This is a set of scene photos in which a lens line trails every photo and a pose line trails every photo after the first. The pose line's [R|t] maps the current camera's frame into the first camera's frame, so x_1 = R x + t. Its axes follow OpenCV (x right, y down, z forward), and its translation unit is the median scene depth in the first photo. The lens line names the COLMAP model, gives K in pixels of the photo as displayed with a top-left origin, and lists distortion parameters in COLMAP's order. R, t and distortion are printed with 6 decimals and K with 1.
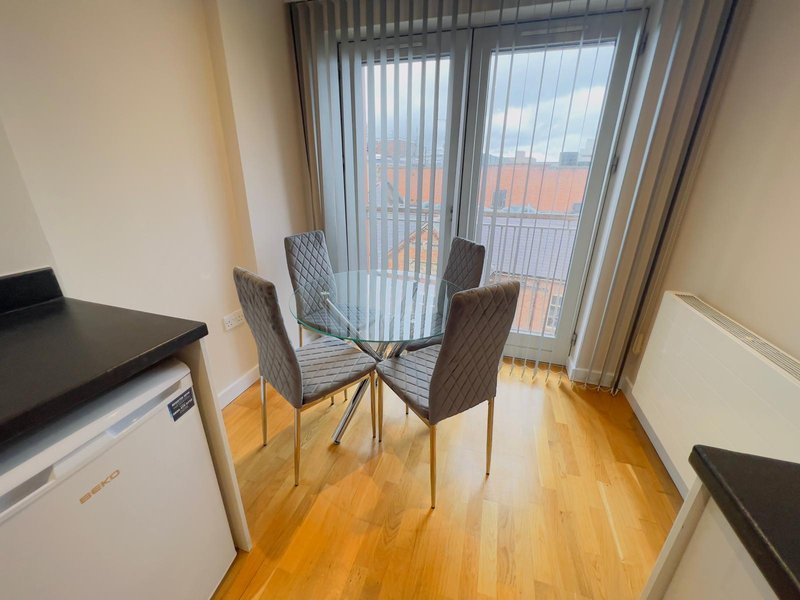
lens RADIAL K [[319.6, 0, 398.9], [0, 319.6, 297.3], [0, 0, 1]] dist [0.000016, -0.000076]
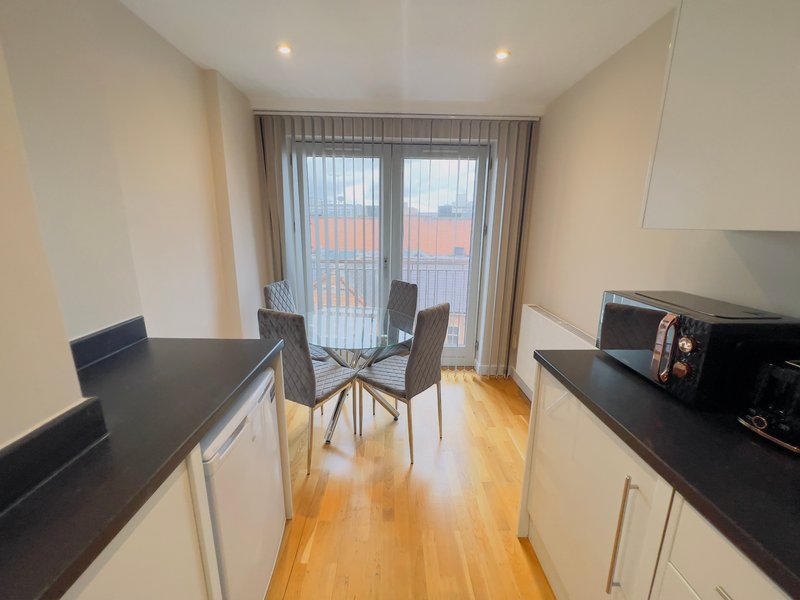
lens RADIAL K [[319.6, 0, 398.9], [0, 319.6, 297.3], [0, 0, 1]] dist [0.000016, -0.000076]
pose [[0.948984, -0.068478, 0.307799, -0.280894], [0.109074, 0.987163, -0.116670, 0.064019], [-0.295859, 0.144290, 0.944271, -0.373314]]
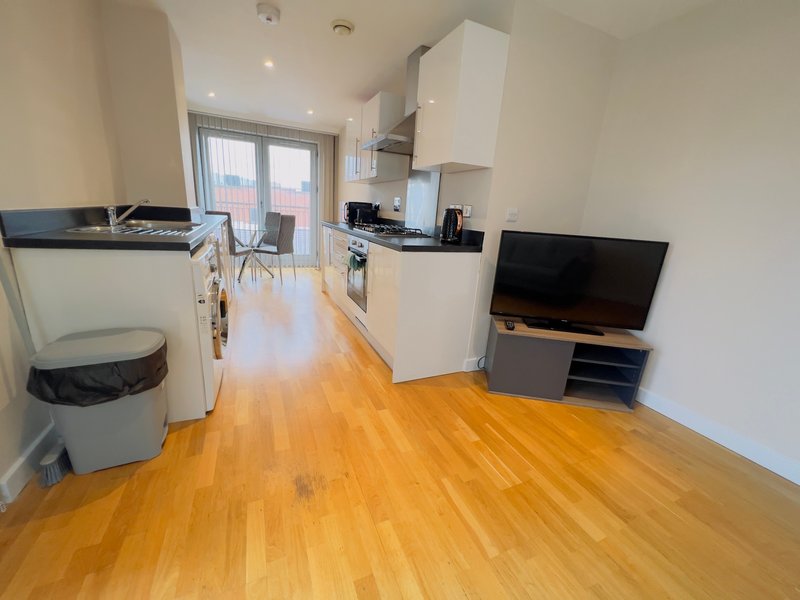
lens RADIAL K [[319.6, 0, 398.9], [0, 319.6, 297.3], [0, 0, 1]] dist [0.000016, -0.000076]
pose [[0.753403, -0.136152, 0.643309, -0.939502], [0.177852, 0.984057, -0.000019, 0.824801], [-0.633051, 0.114428, 0.765606, -1.903850]]
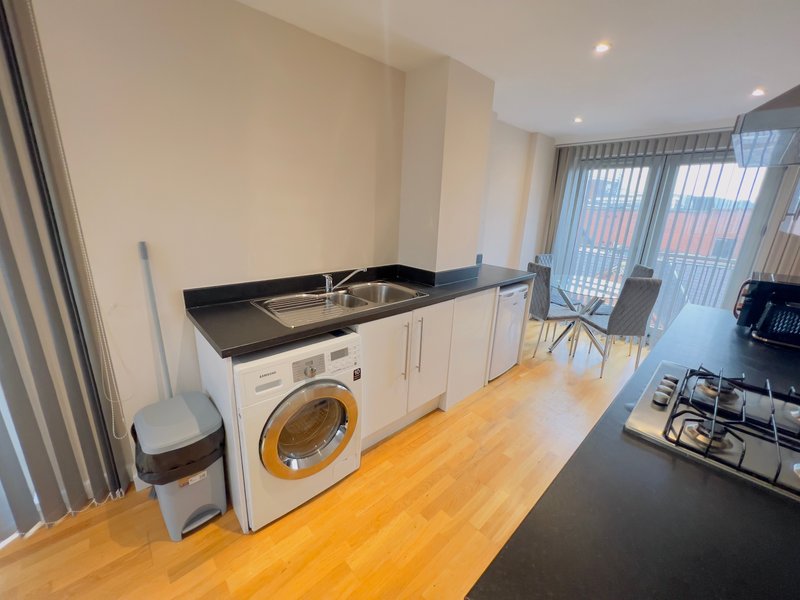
lens RADIAL K [[319.6, 0, 398.9], [0, 319.6, 297.3], [0, 0, 1]] dist [0.000016, -0.000076]
pose [[0.867275, 0.157467, -0.472269, -0.121482], [-0.205164, 0.977404, -0.050872, 0.418188], [0.453587, 0.141013, 0.879985, -1.348905]]
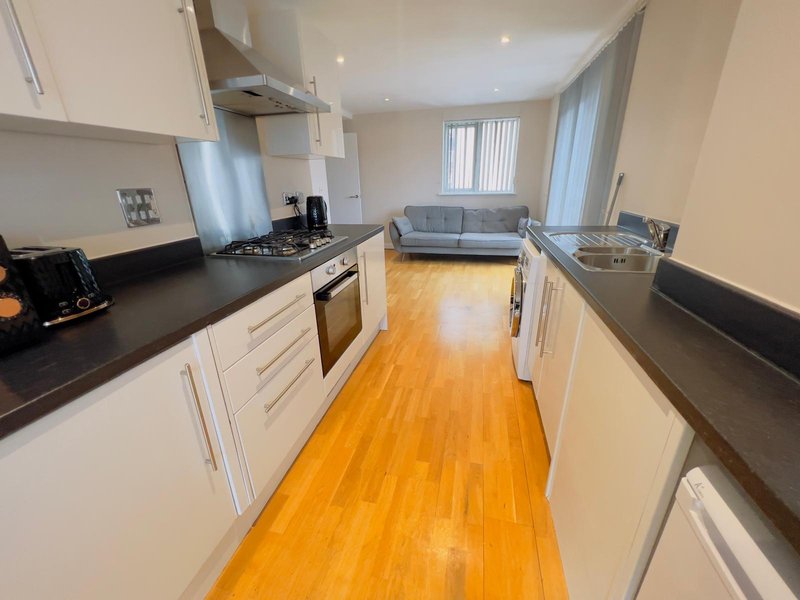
lens RADIAL K [[319.6, 0, 398.9], [0, 319.6, 297.3], [0, 0, 1]] dist [0.000016, -0.000076]
pose [[-0.997990, 0.035585, -0.052434, -0.142100], [-0.007270, 0.757686, 0.652579, -0.103967], [0.062951, 0.651648, -0.755905, 0.353959]]
